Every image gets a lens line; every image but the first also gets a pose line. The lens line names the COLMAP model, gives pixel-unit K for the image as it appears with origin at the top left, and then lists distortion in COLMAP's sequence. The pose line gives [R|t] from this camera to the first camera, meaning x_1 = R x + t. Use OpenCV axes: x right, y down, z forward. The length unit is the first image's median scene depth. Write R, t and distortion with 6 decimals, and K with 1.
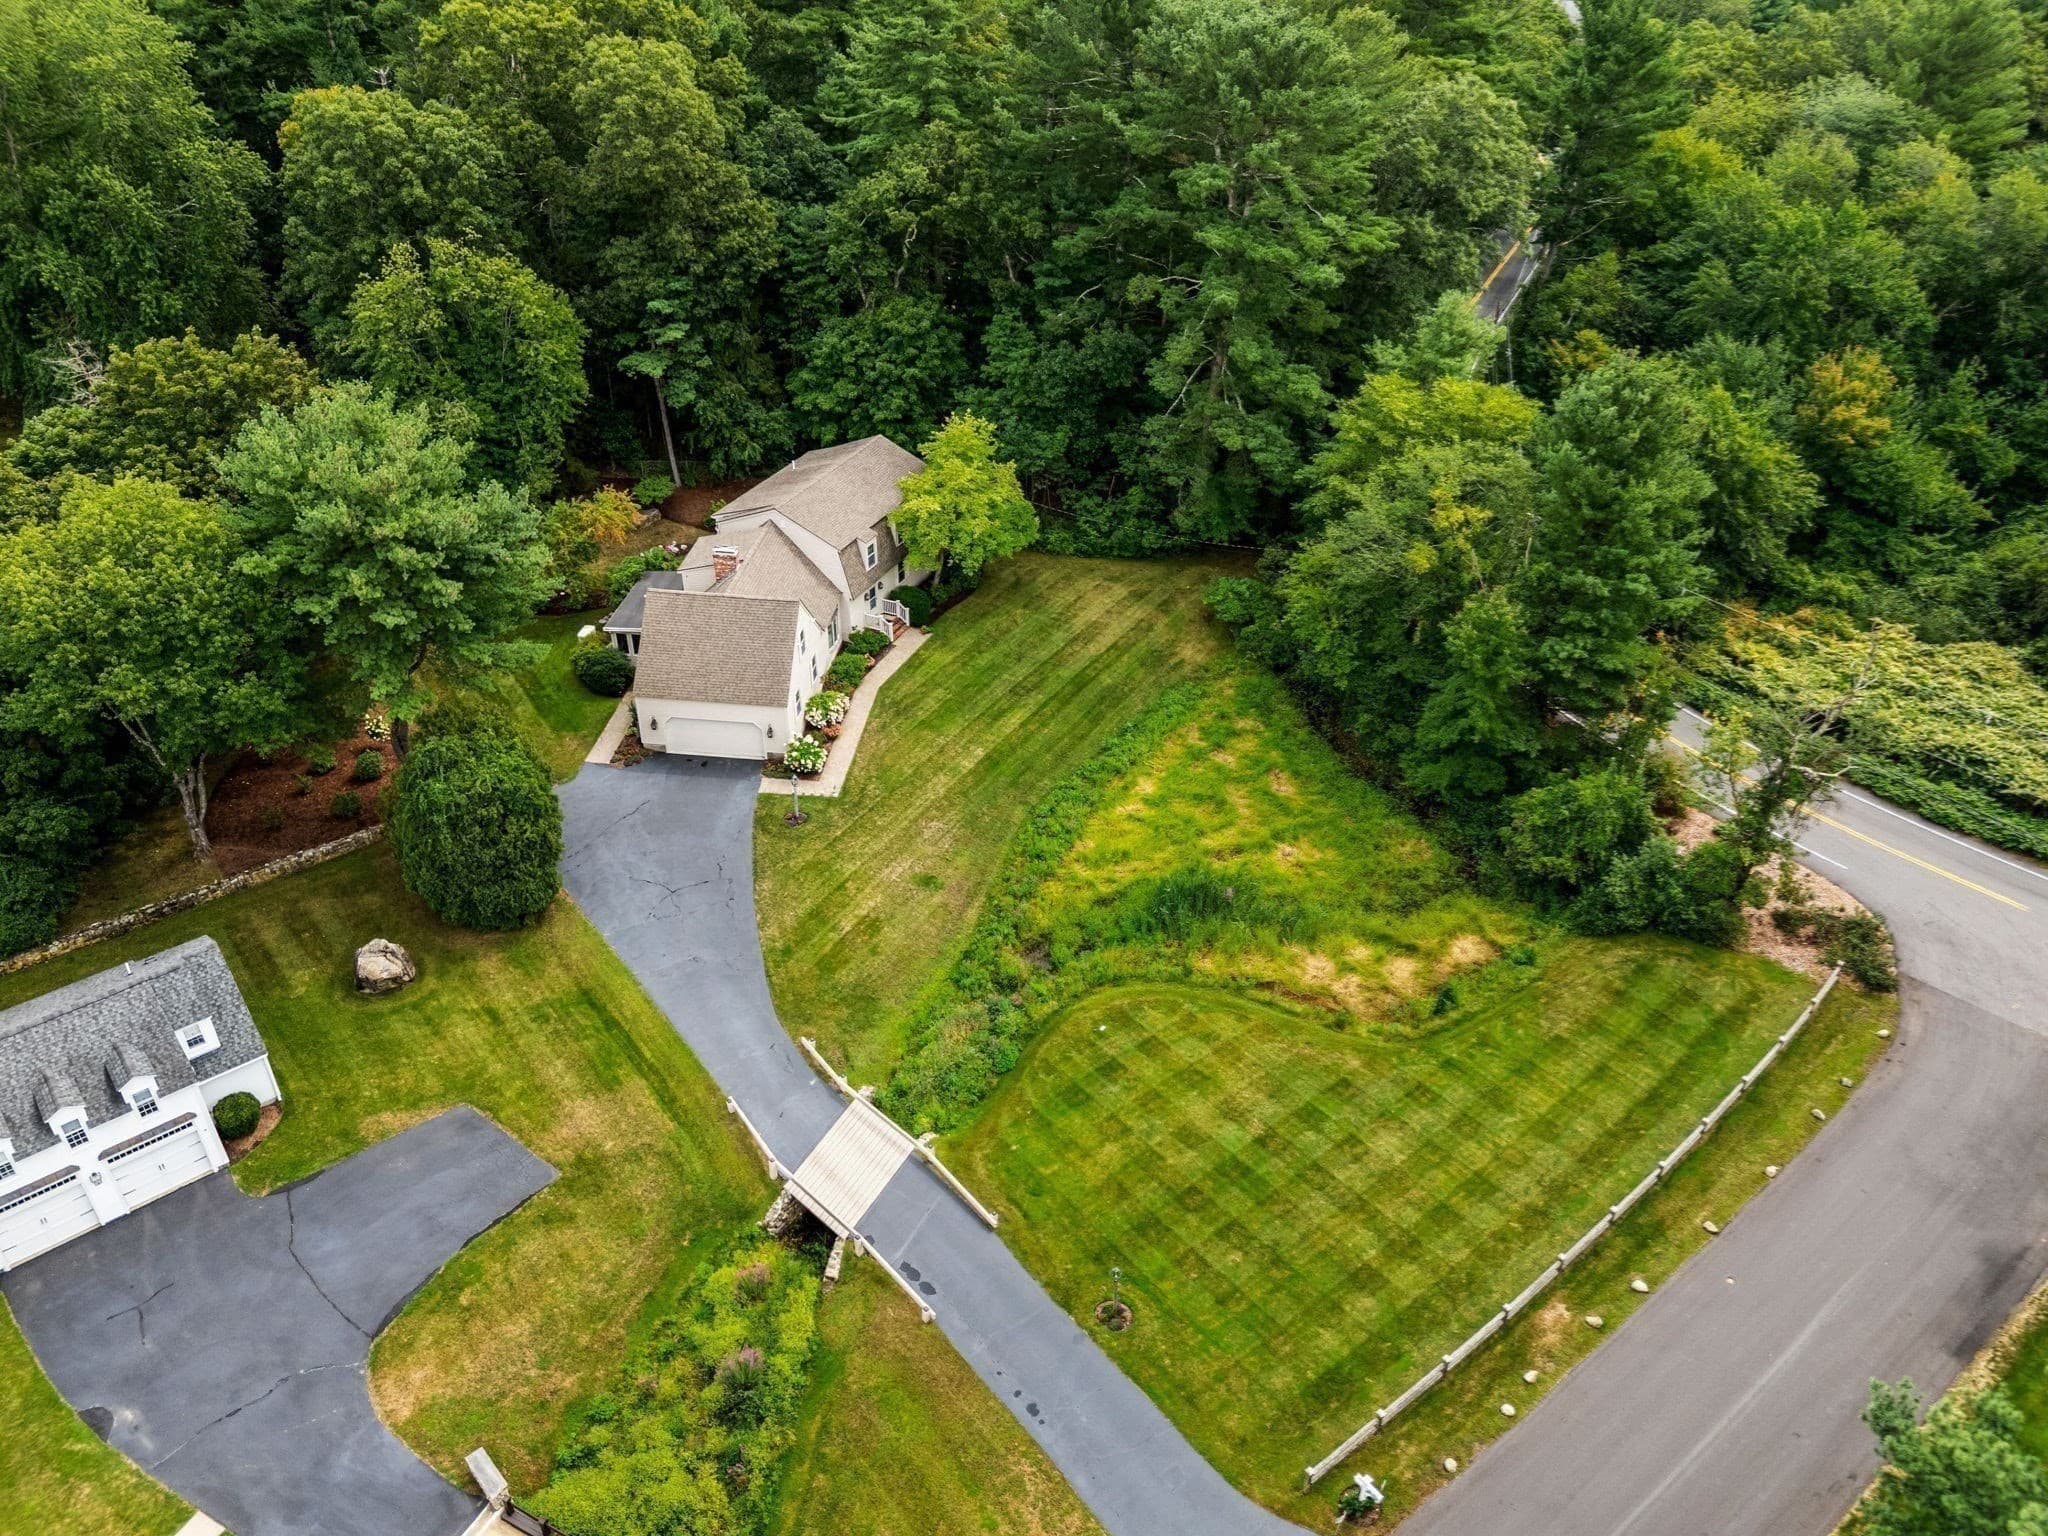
lens RADIAL K [[1490.8, 0, 1028.0], [0, 1490.8, 780.0], [0, 0, 1]] dist [0.071125, -0.079653]
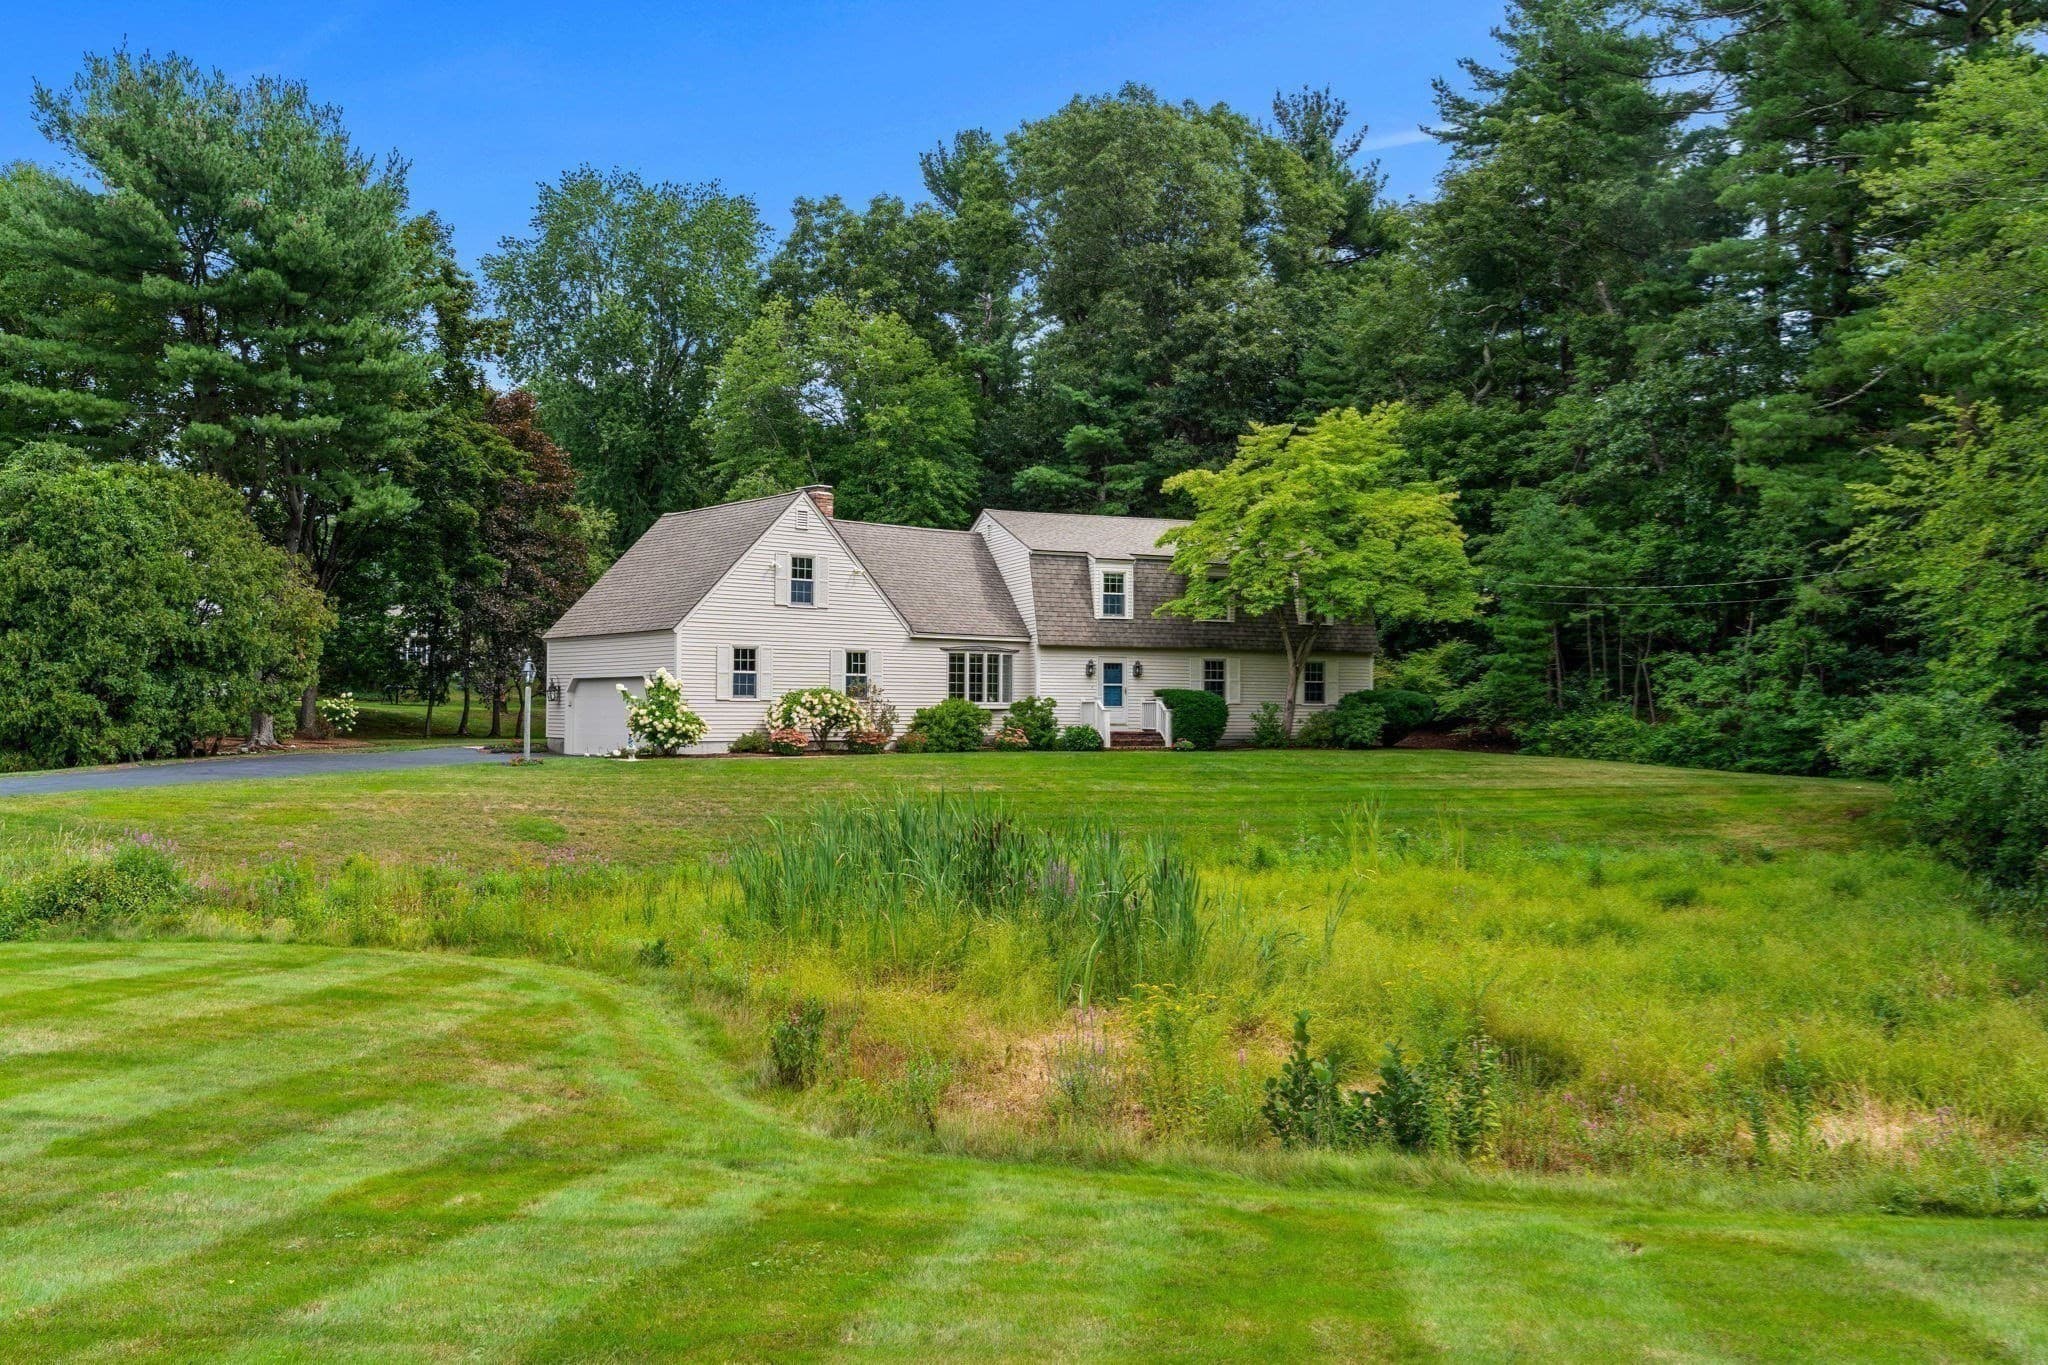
lens RADIAL K [[1674.2, 0, 1025.3], [0, 1674.2, 682.8], [0, 0, 1]] dist [-0.023501, -0.005118]
pose [[0.730018, -0.023817, -0.683013, 0.282948], [-0.382314, 0.814159, -0.437015, 0.151492], [0.566489, 0.580154, 0.585244, 0.649547]]
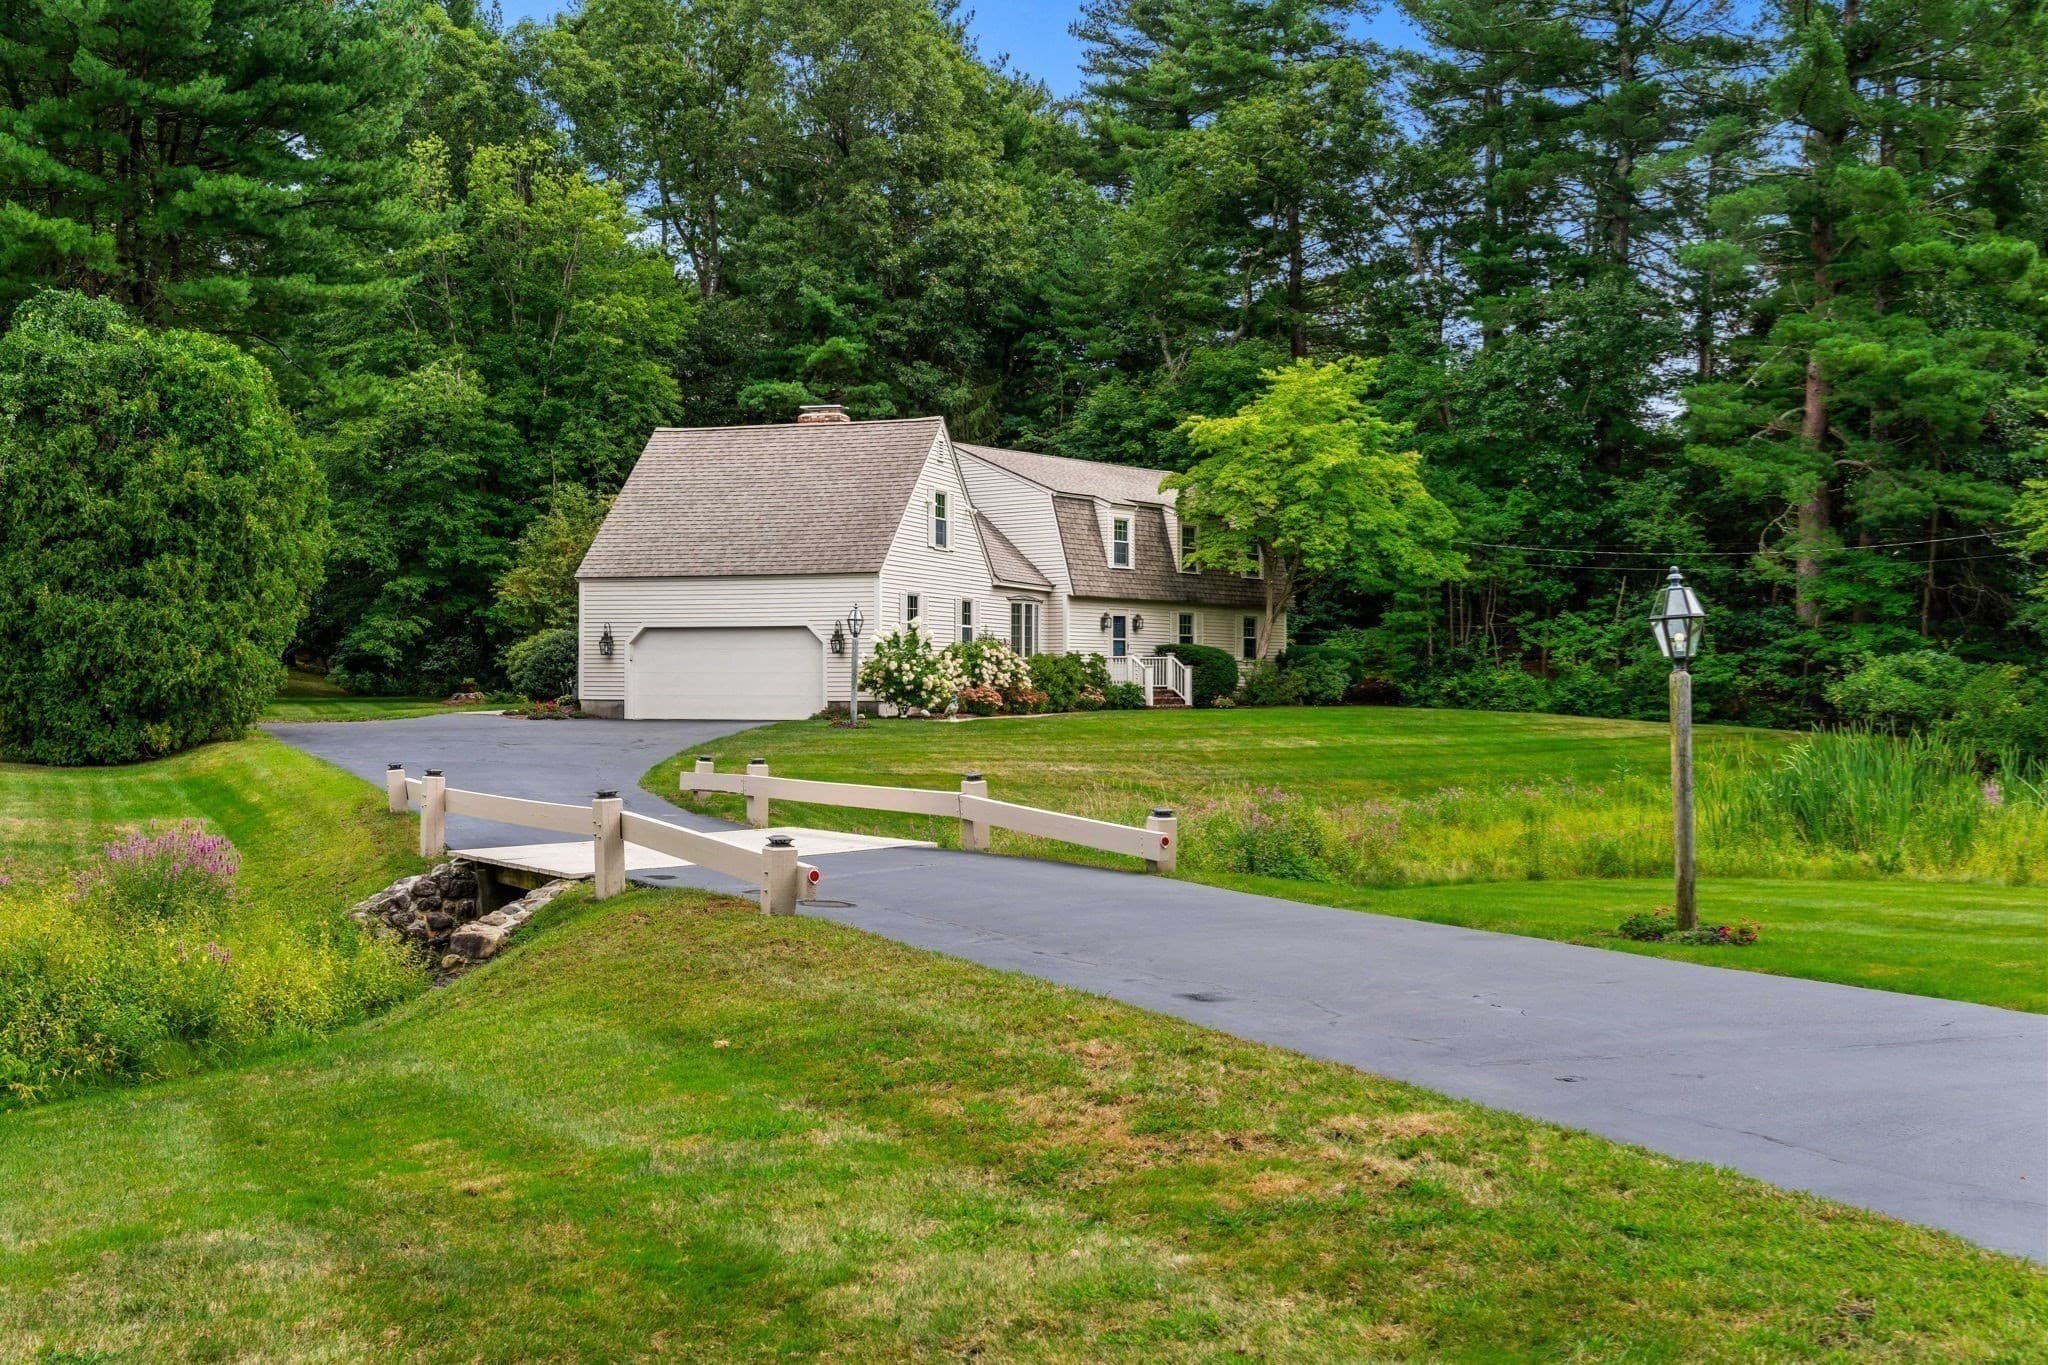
lens RADIAL K [[2159.1, 0, 1018.9], [0, 2159.1, 682.6], [0, 0, 1]] dist [-0.015734, 0.000000]
pose [[0.975162, -0.013199, -0.221099, 0.021061], [-0.114709, 0.823831, -0.555108, 0.295702], [0.189475, 0.566682, 0.801855, 0.439996]]
